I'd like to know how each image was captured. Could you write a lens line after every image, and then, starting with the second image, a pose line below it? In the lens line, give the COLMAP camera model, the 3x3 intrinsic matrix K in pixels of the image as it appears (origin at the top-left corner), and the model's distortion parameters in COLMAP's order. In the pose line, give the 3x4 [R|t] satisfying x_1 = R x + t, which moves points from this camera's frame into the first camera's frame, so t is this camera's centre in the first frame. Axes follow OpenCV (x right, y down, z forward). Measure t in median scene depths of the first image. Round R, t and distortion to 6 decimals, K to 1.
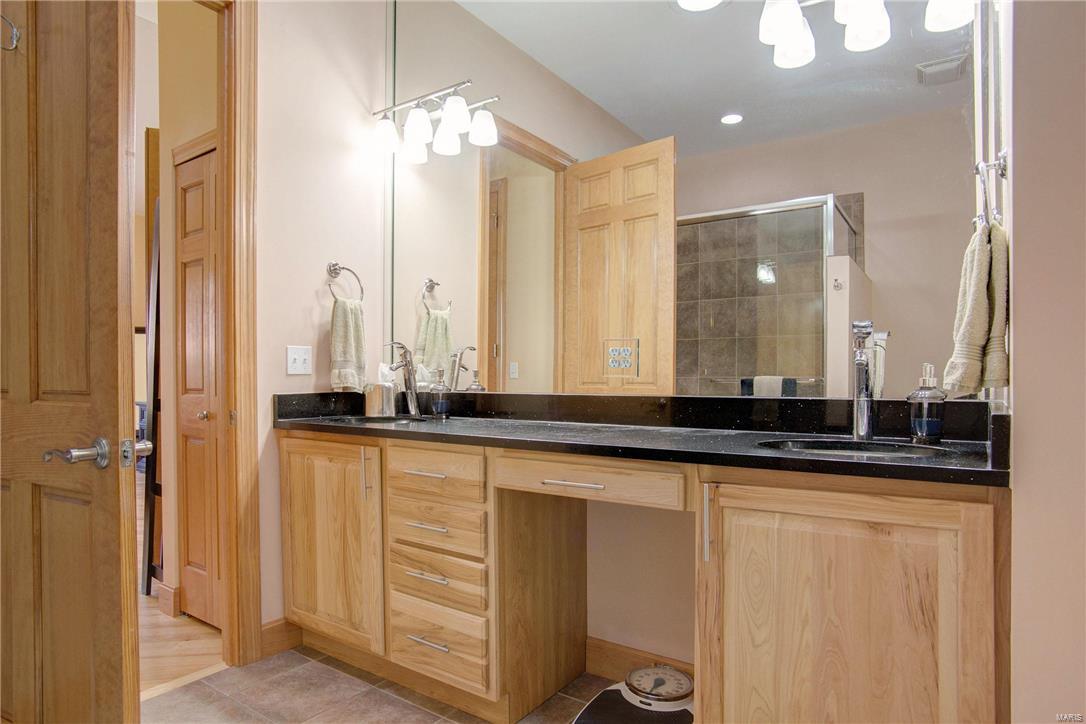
lens RADIAL K [[609.1, 0, 543.0], [0, 609.1, 362.0], [0, 0, 1]] dist [-0.079671, 0.032949]
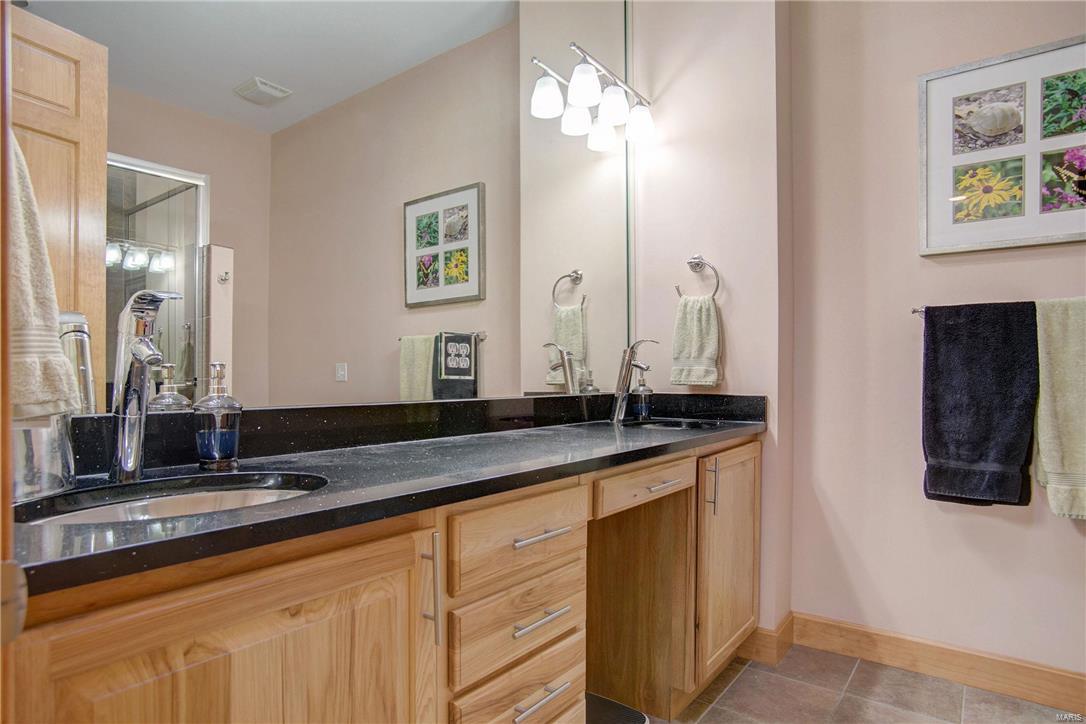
lens RADIAL K [[609.1, 0, 543.0], [0, 609.1, 362.0], [0, 0, 1]] dist [-0.079671, 0.032949]
pose [[0.052788, 0.026773, 0.998247, -0.742002], [-0.020136, 0.999466, -0.025741, 0.022471], [-0.998403, -0.018742, 0.053298, 0.887271]]
